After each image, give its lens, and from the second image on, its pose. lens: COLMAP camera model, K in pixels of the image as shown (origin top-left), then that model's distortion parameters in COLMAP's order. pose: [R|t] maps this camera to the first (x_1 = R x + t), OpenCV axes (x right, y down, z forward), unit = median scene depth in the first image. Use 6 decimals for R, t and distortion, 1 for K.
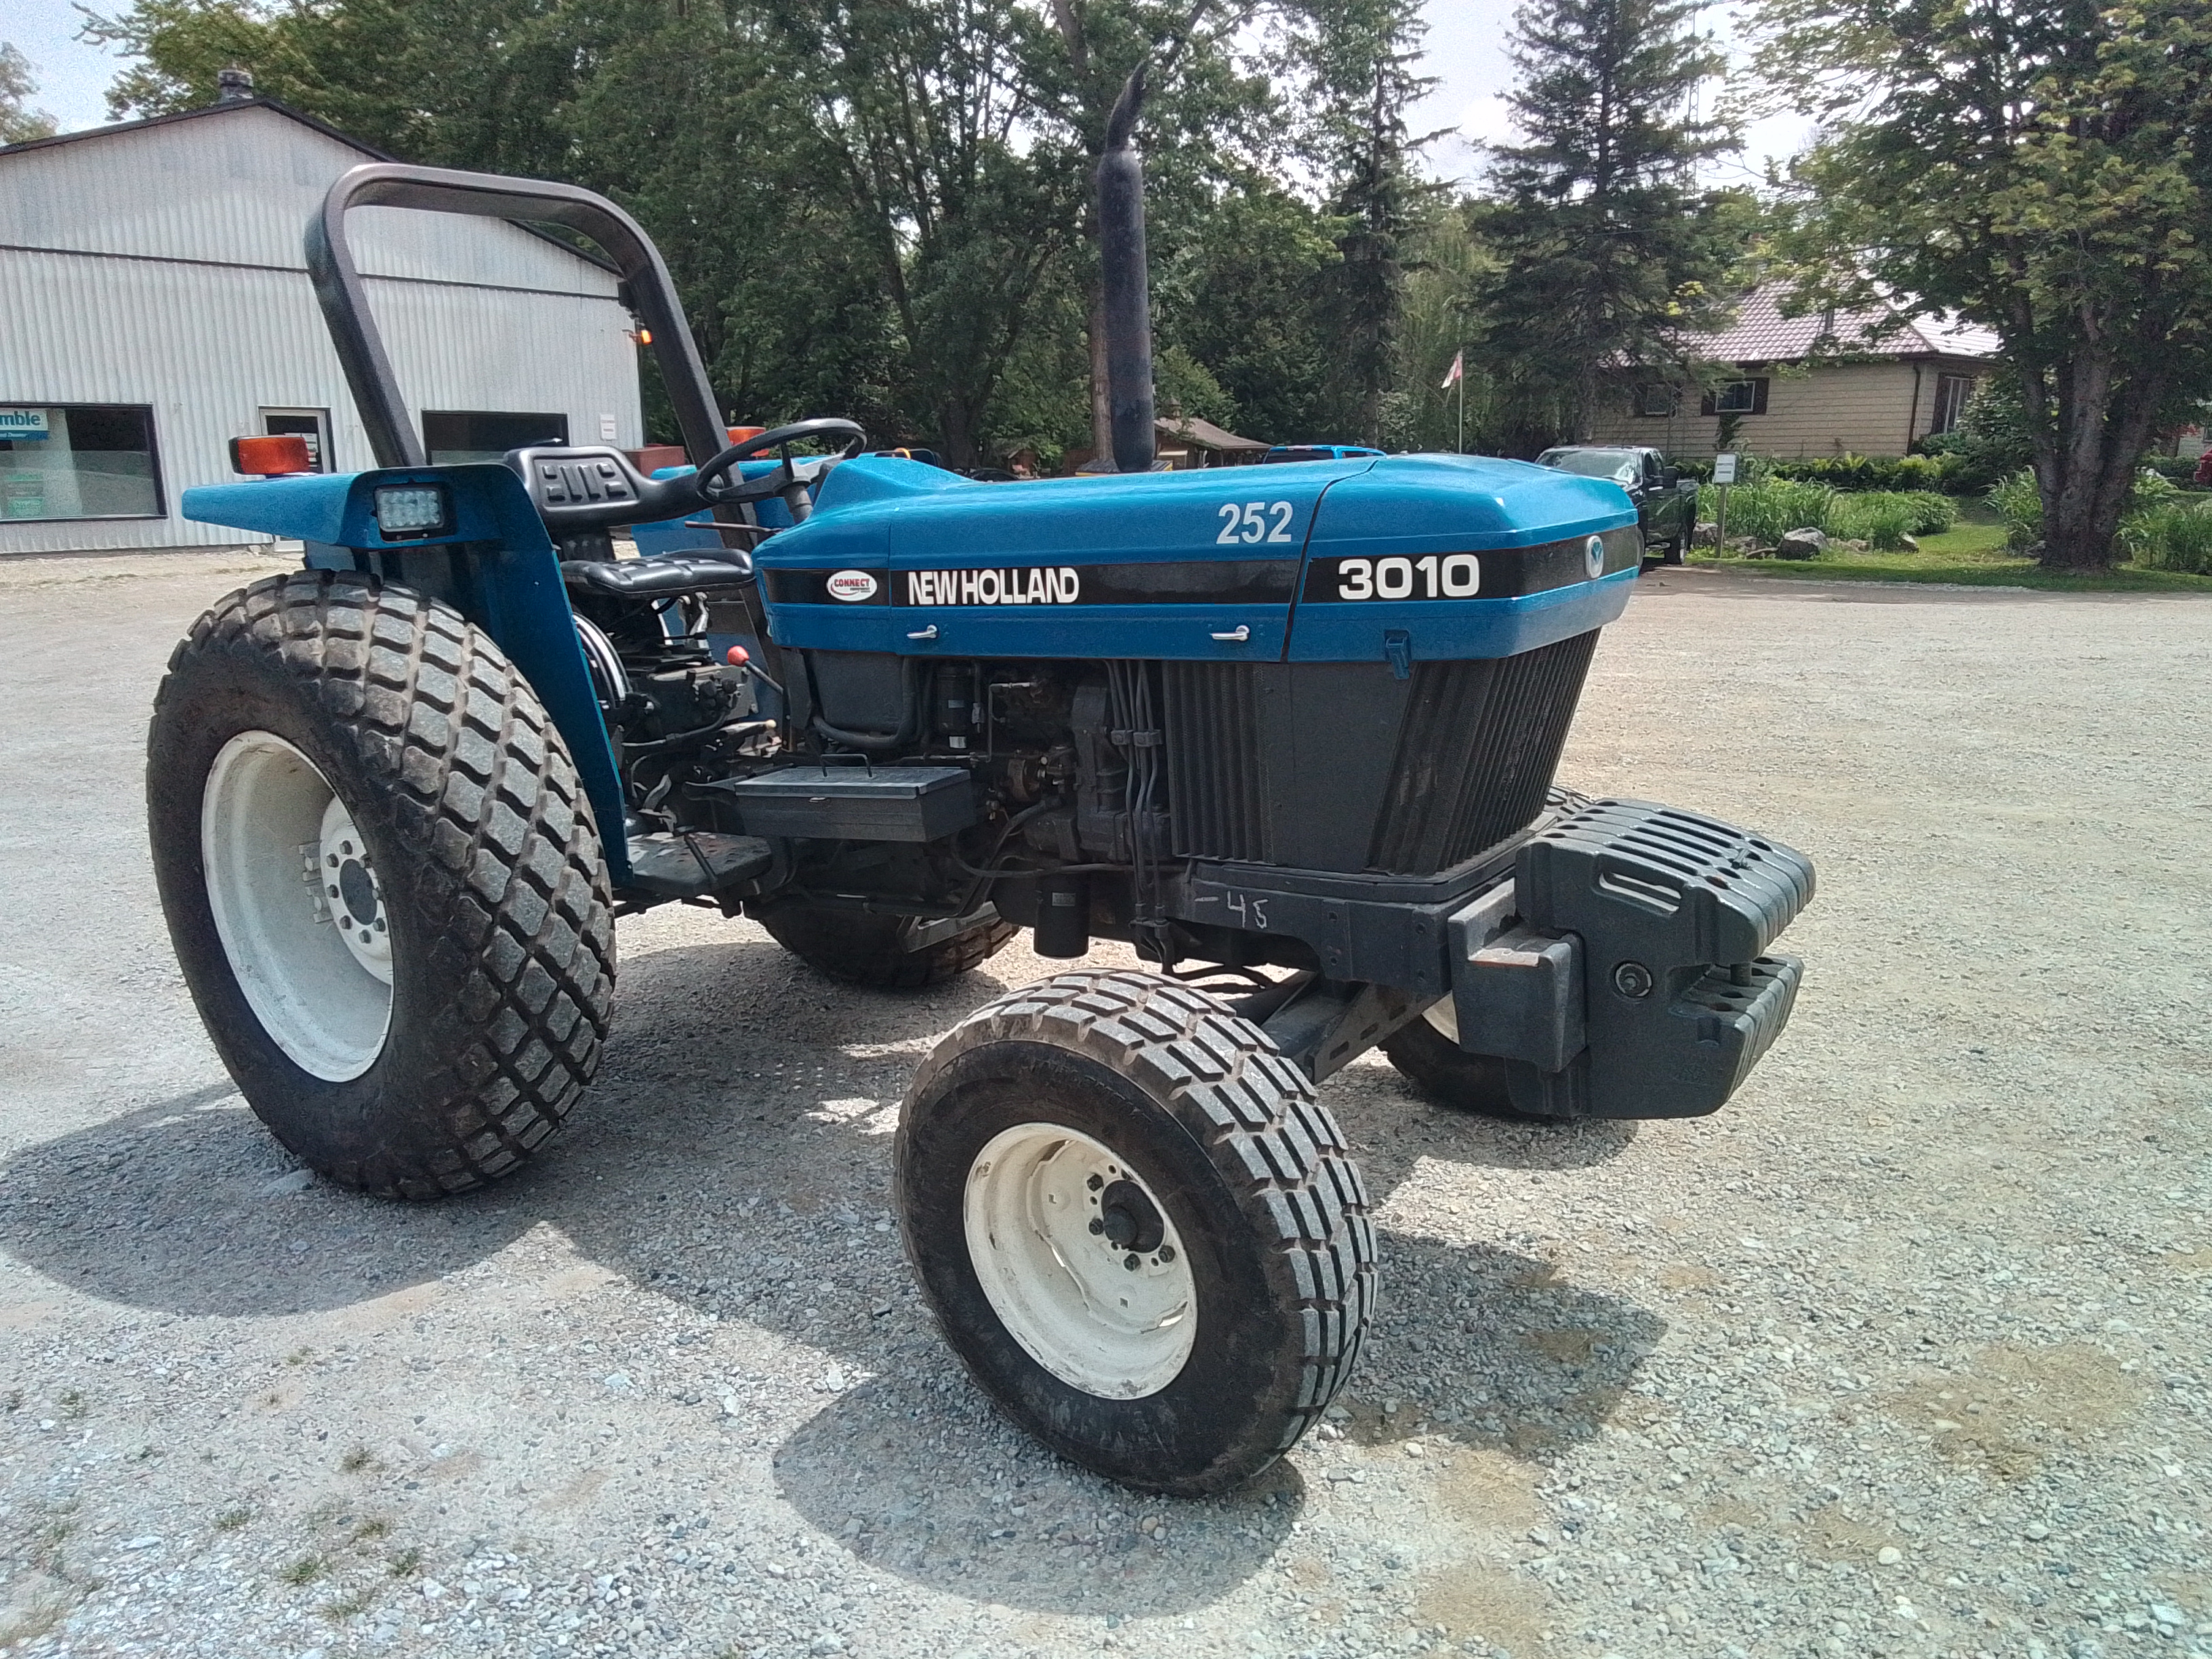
lens RADIAL K [[1559.0, 0, 1115.2], [0, 1559.0, 830.9], [0, 0, 1]] dist [0.049278, -0.063805]
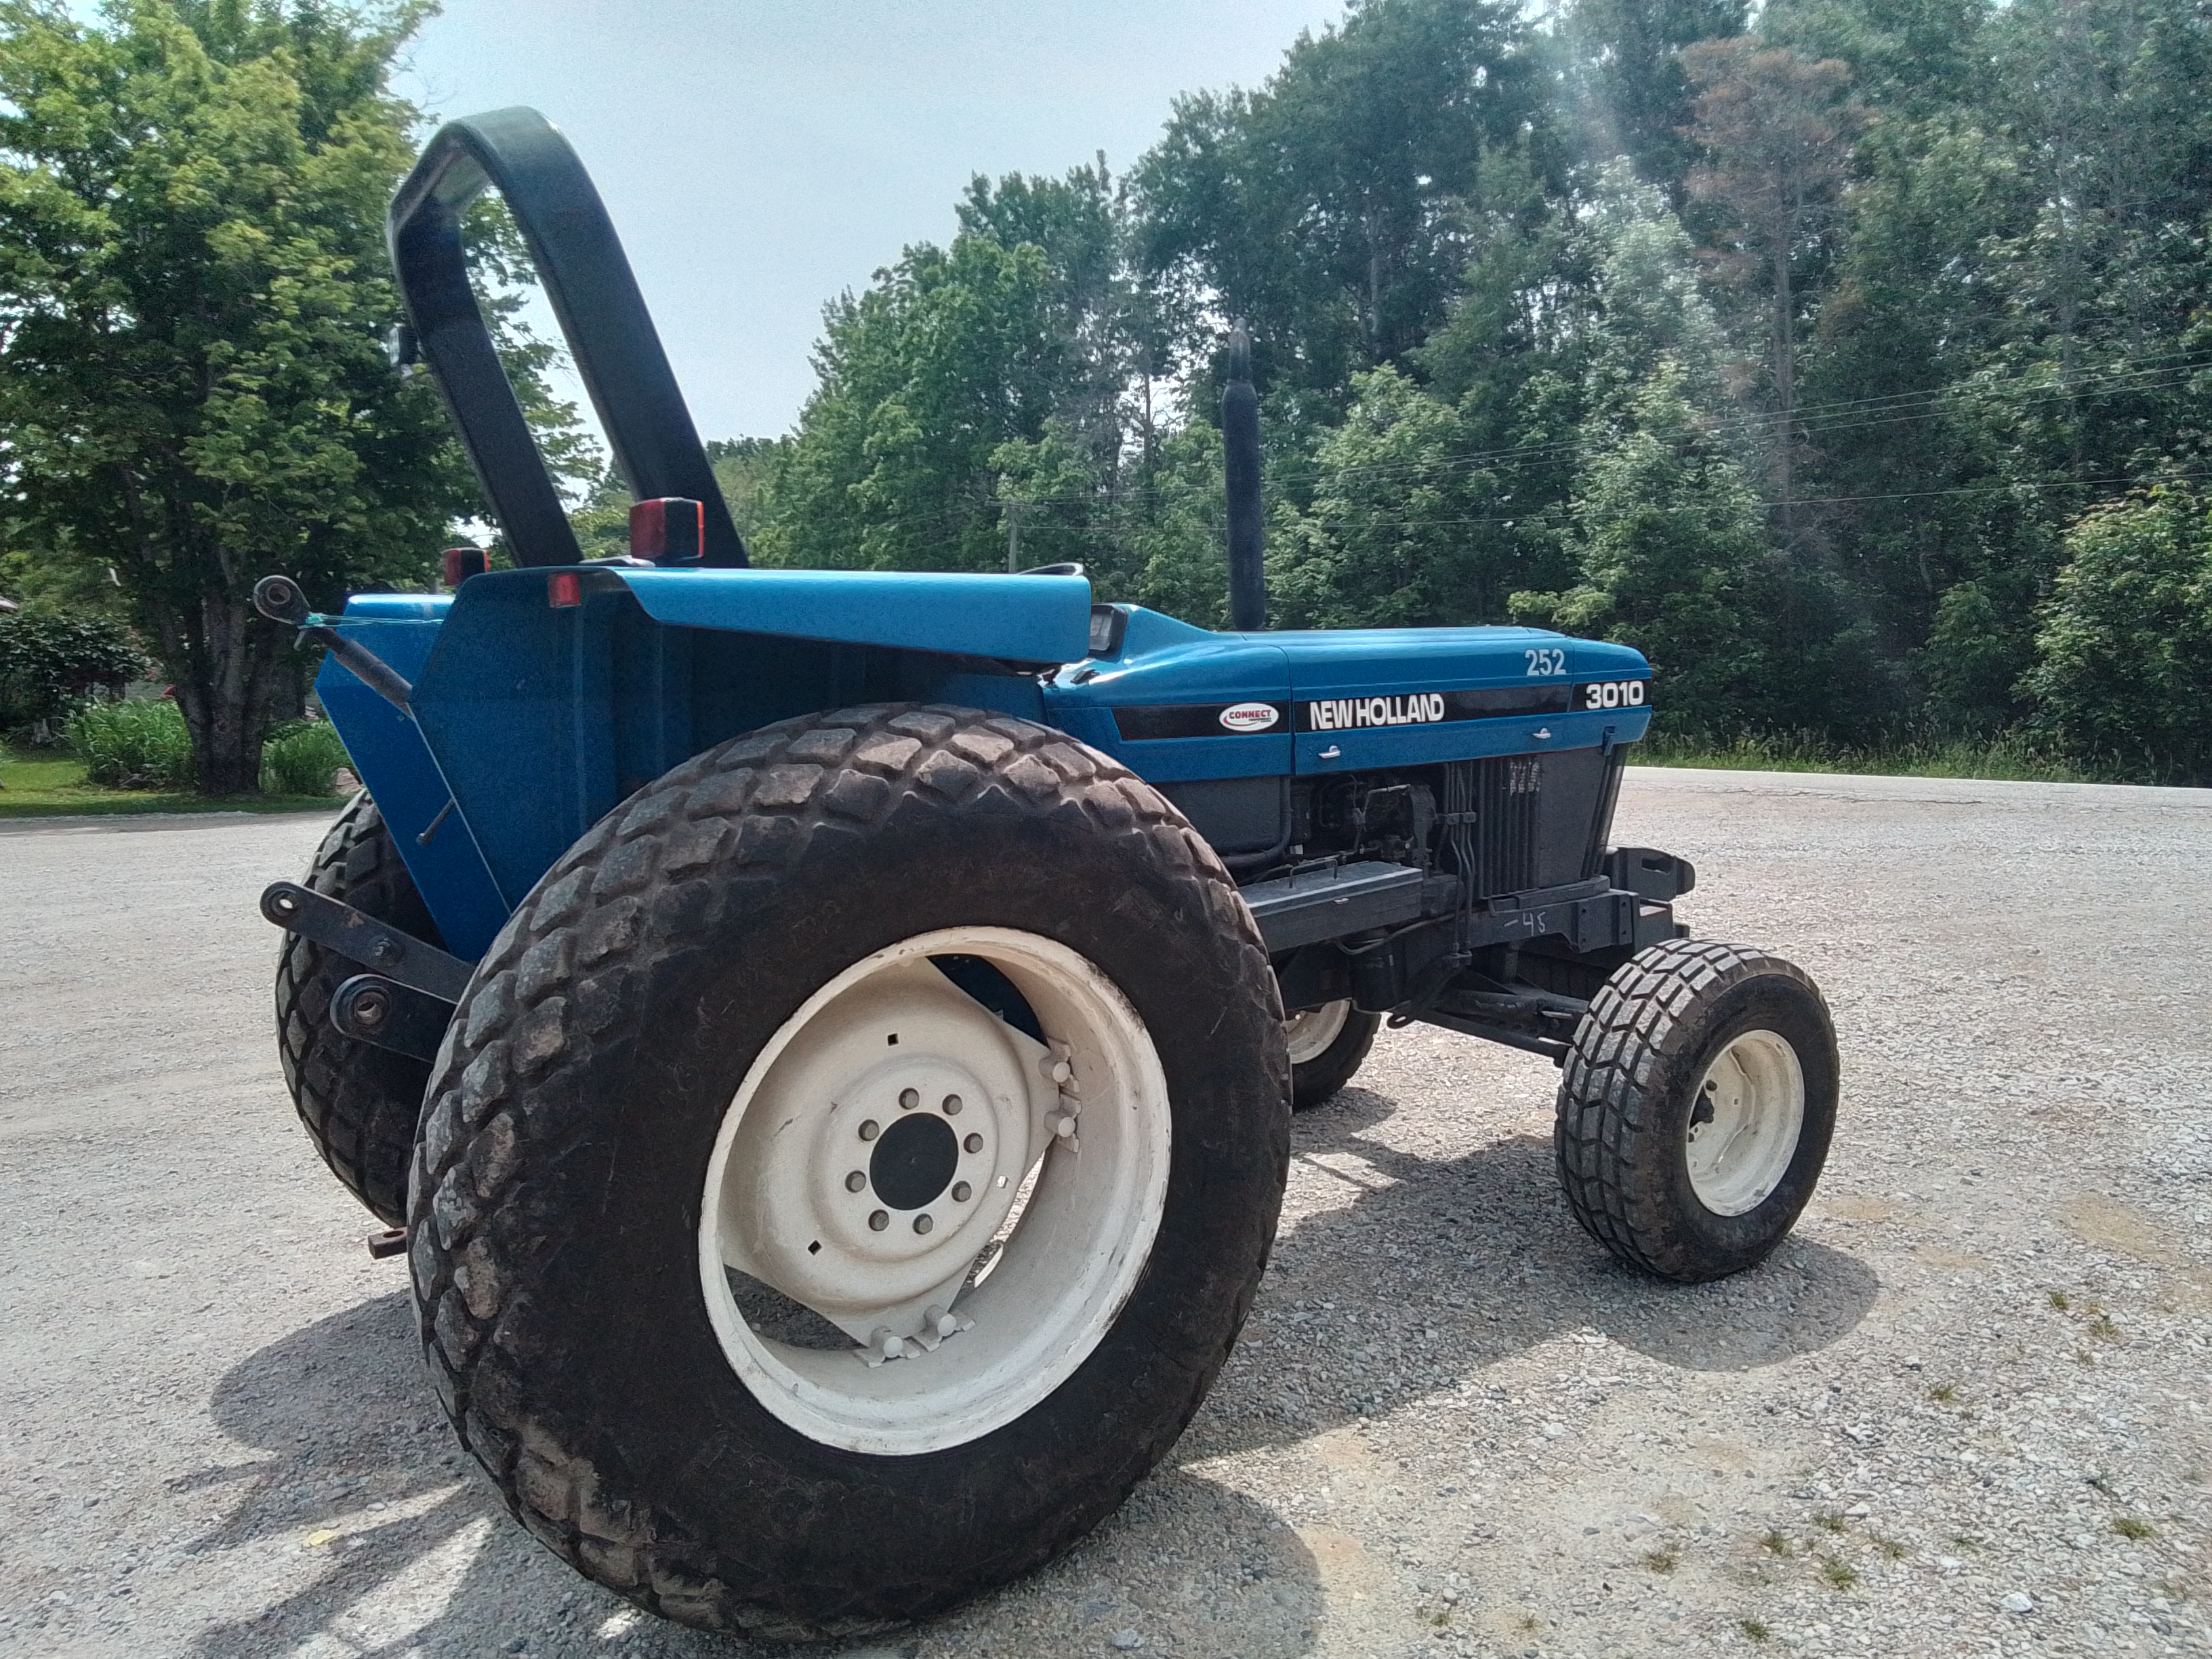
lens RADIAL K [[1559.0, 0, 1115.2], [0, 1559.0, 830.9], [0, 0, 1]] dist [0.049278, -0.063805]
pose [[0.324936, -0.062860, 0.943644, -1.334497], [0.208415, 0.978018, -0.006616, -0.099007], [-0.922486, 0.198819, 0.330895, 0.803623]]
